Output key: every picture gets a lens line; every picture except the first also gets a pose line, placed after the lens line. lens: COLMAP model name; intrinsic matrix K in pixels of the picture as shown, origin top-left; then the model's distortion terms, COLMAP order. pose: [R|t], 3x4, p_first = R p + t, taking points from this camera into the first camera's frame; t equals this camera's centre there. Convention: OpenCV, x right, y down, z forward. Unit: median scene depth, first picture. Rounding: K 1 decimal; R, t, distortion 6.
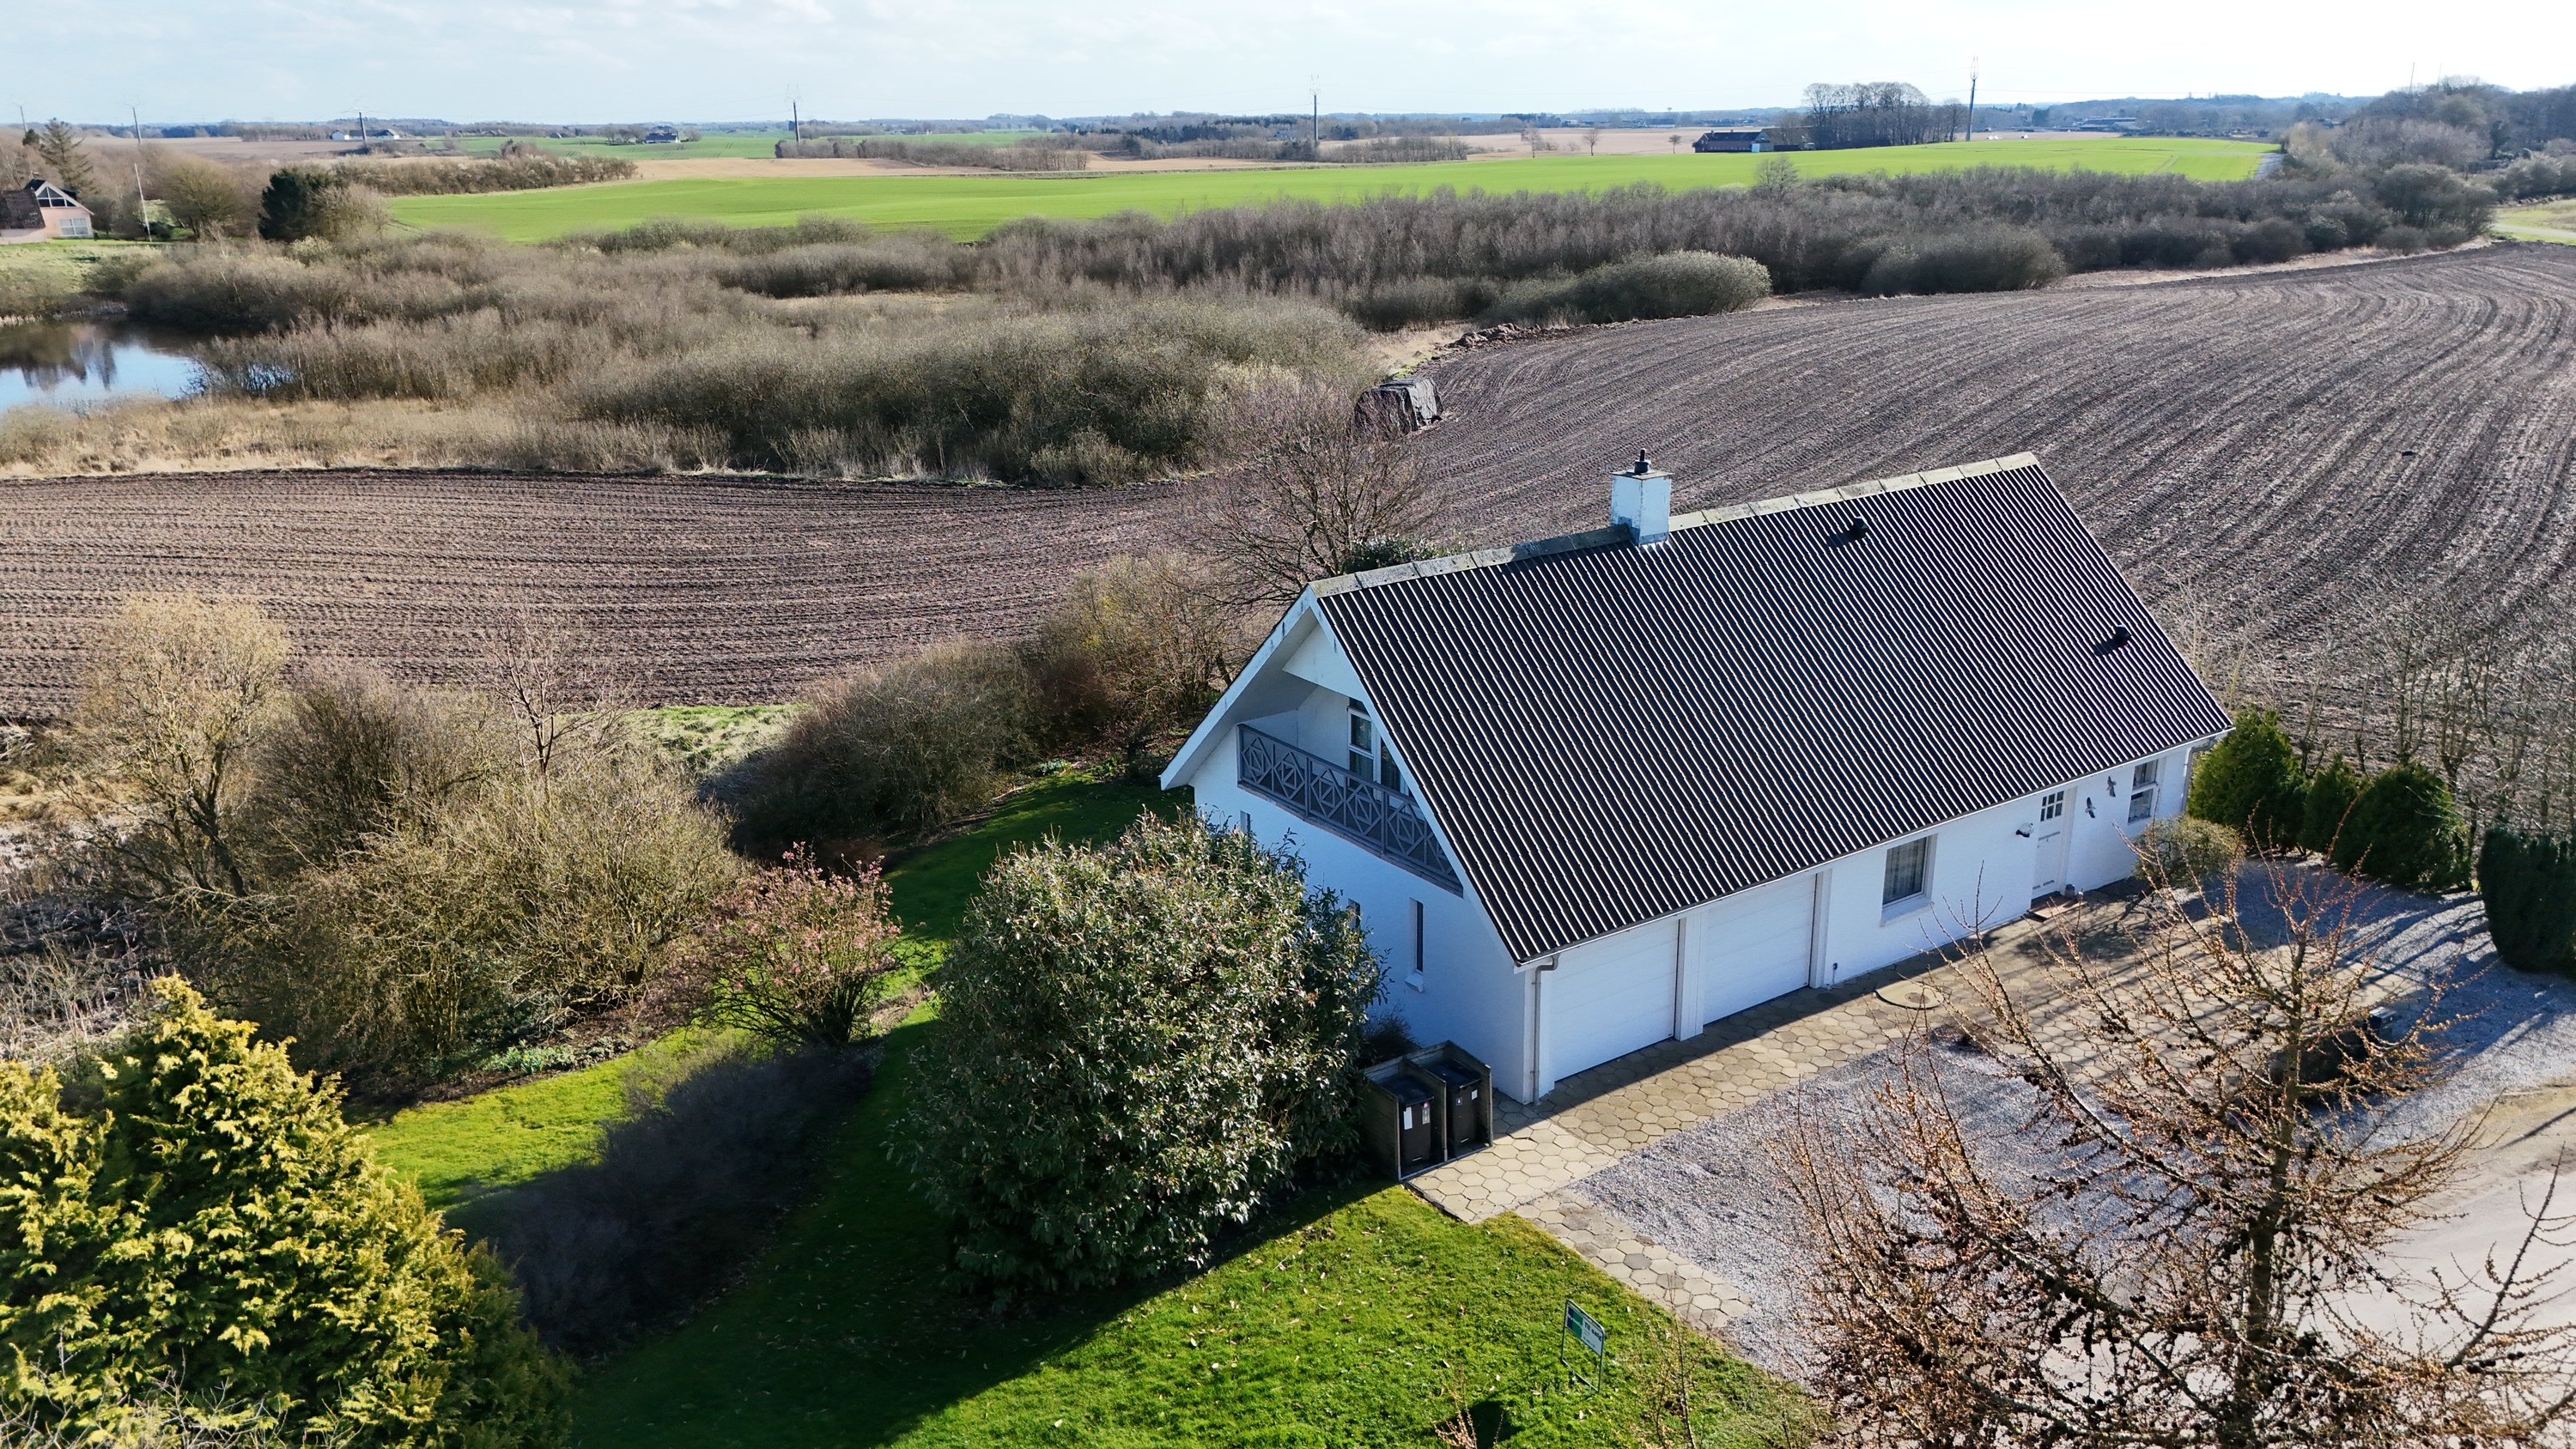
lens RADIAL K [[1888.2, 0, 1288.0], [0, 1888.2, 724.5], [0, 0, 1]] dist [0.075472, -0.065725]
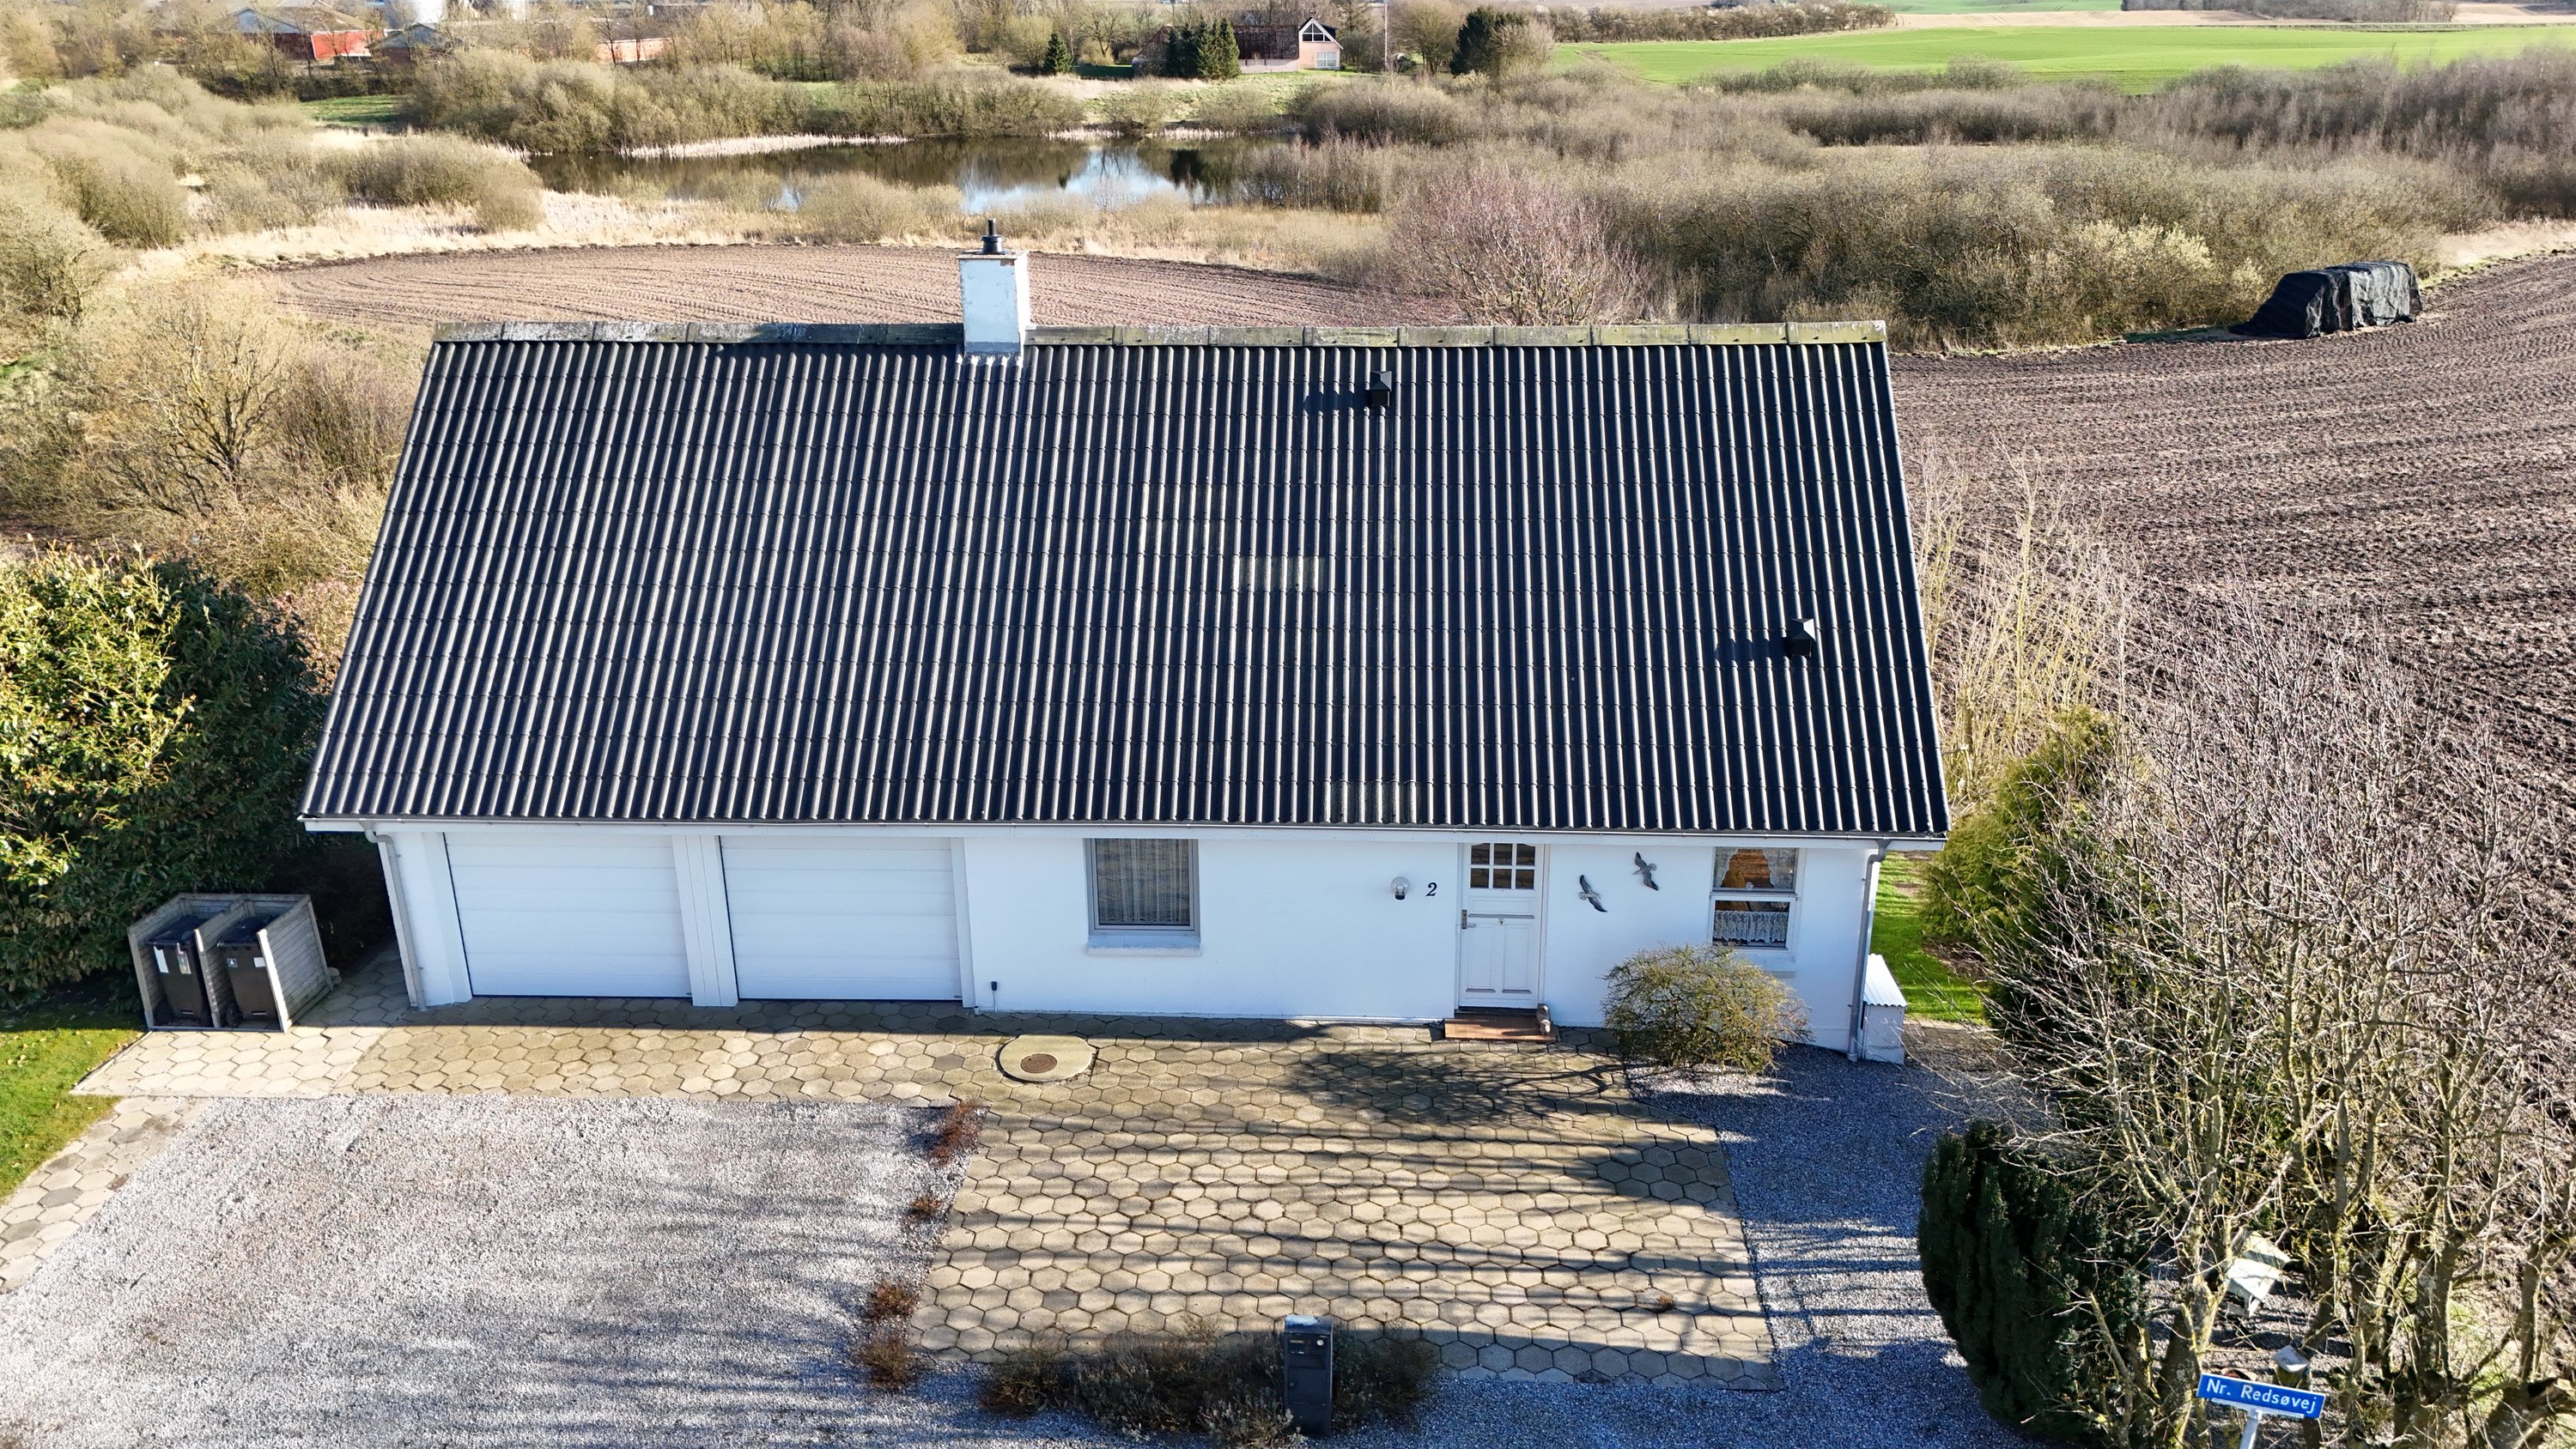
lens RADIAL K [[1888.2, 0, 1288.0], [0, 1888.2, 724.5], [0, 0, 1]] dist [0.075472, -0.065725]
pose [[0.791421, 0.226528, -0.567749, 0.152743], [-0.188666, 0.973974, 0.125616, -0.015046], [0.581428, 0.007700, 0.813561, 0.102153]]
